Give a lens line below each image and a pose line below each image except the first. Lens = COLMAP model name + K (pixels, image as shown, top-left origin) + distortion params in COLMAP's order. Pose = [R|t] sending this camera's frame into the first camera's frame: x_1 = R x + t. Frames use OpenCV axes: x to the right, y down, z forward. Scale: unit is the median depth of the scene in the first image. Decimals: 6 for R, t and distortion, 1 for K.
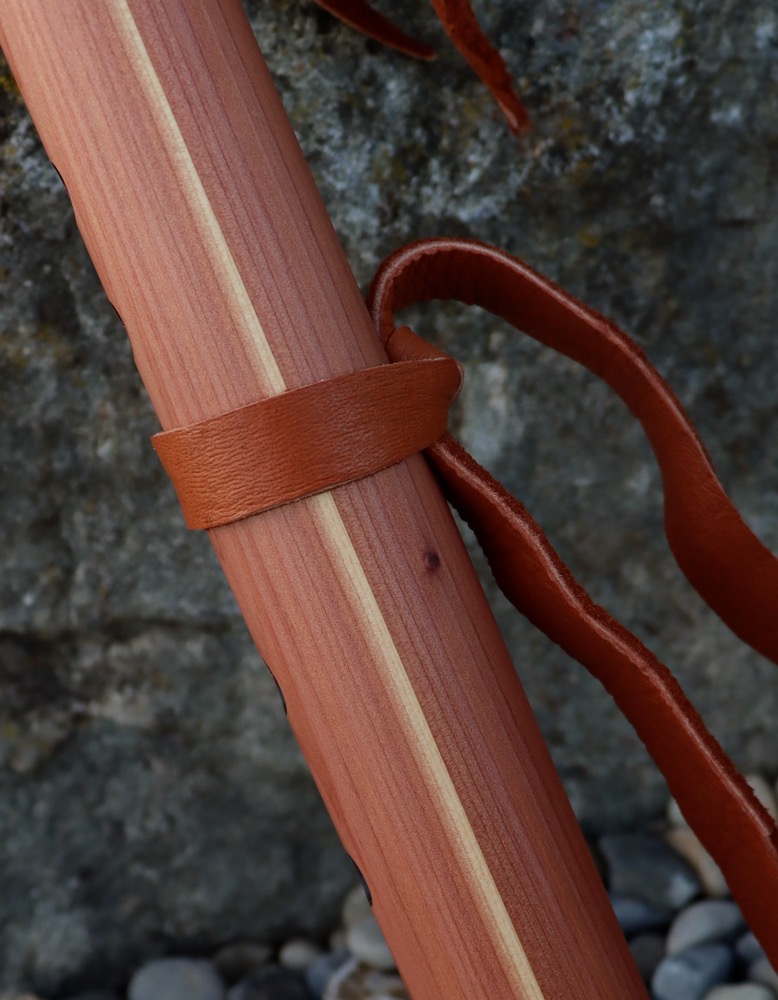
lens RADIAL K [[2202.3, 0, 389.0], [0, 2202.3, 500.0], [0, 0, 1]] dist [-0.035511, 0.123385]
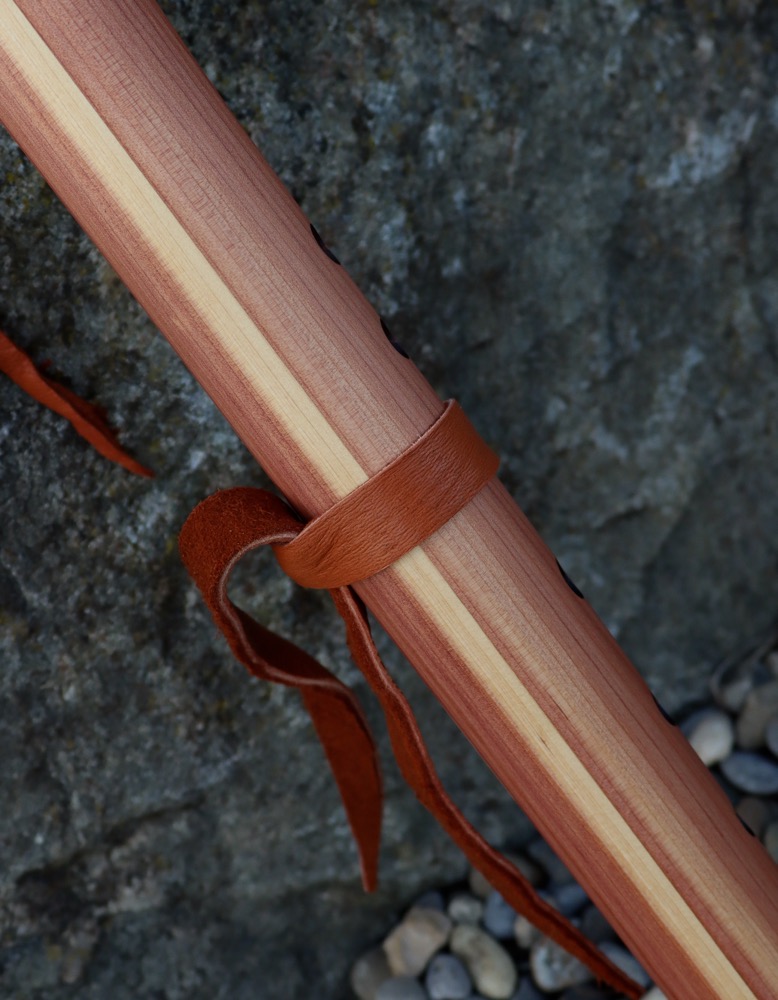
lens RADIAL K [[2202.3, 0, 389.0], [0, 2202.3, 500.0], [0, 0, 1]] dist [-0.035511, 0.123385]
pose [[0.900745, -0.332045, 0.280009, -0.270185], [0.341472, 0.939757, 0.015937, -0.080809], [-0.268432, 0.081261, 0.959865, -0.184926]]
